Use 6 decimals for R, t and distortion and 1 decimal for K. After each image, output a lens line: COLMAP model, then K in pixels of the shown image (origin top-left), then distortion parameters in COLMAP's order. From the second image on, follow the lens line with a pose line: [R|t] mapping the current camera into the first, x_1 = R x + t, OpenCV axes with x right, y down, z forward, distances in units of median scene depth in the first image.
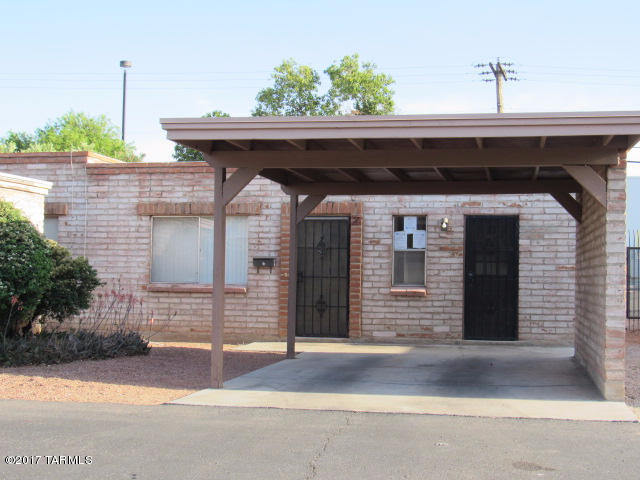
lens RADIAL K [[957.9, 0, 324.2], [0, 957.9, 239.4], [0, 0, 1]] dist [-0.079054, 0.000000]
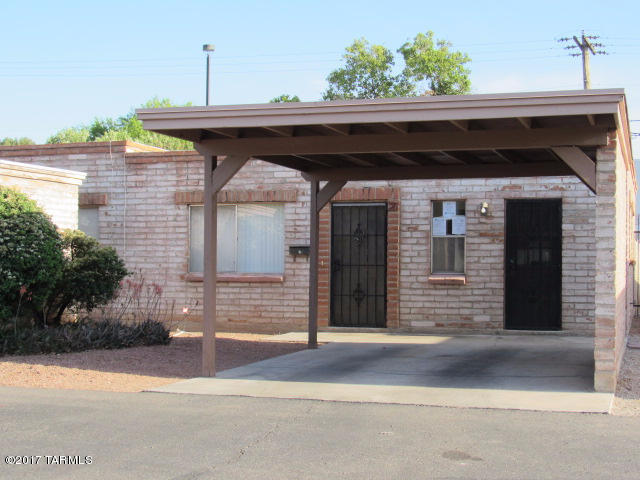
lens RADIAL K [[1007.9, 0, 322.1], [0, 1007.9, 239.3], [0, 0, 1]] dist [-0.106849, 0.000000]
pose [[0.993123, -0.010415, -0.116615, 0.081942], [0.011898, 0.999857, 0.012030, 0.000354], [0.116473, -0.013334, 0.993104, -0.017376]]
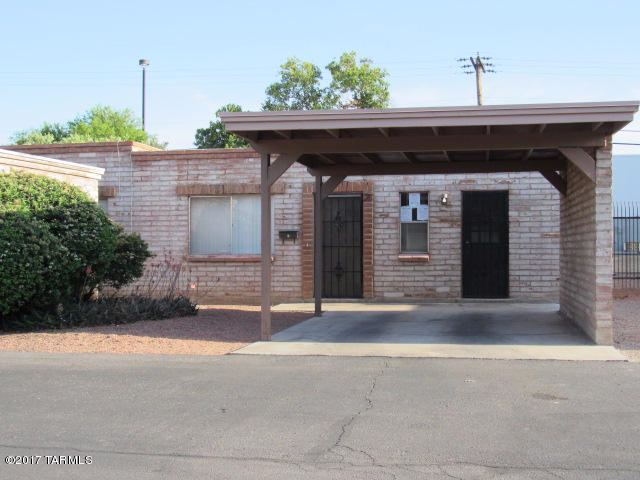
lens RADIAL K [[849.6, 0, 323.9], [0, 849.6, 243.4], [0, 0, 1]] dist [-0.078858, 0.000000]
pose [[0.999811, -0.016923, 0.009562, -0.031097], [0.016595, 0.999304, 0.033414, 0.000835], [-0.010121, -0.033250, 0.999396, -0.028279]]
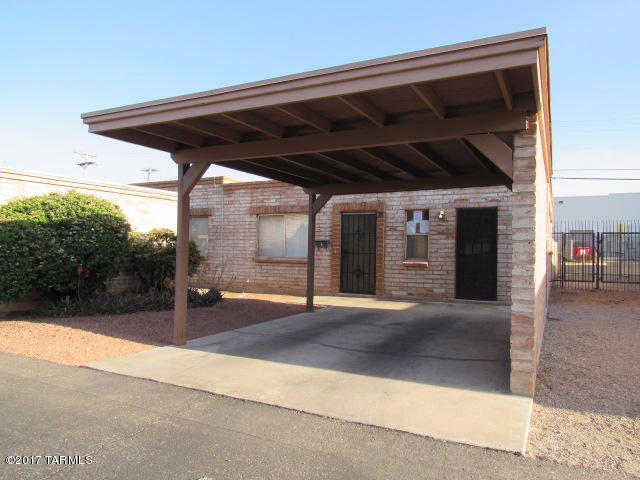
lens RADIAL K [[458.9, 0, 319.5], [0, 458.9, 238.9], [0, 0, 1]] dist [-0.026485, 0.002508]
pose [[0.960671, -0.005495, -0.277636, 0.140470], [0.008229, 0.999928, 0.008683, 0.010957], [0.277569, -0.010627, 0.960647, 0.311429]]
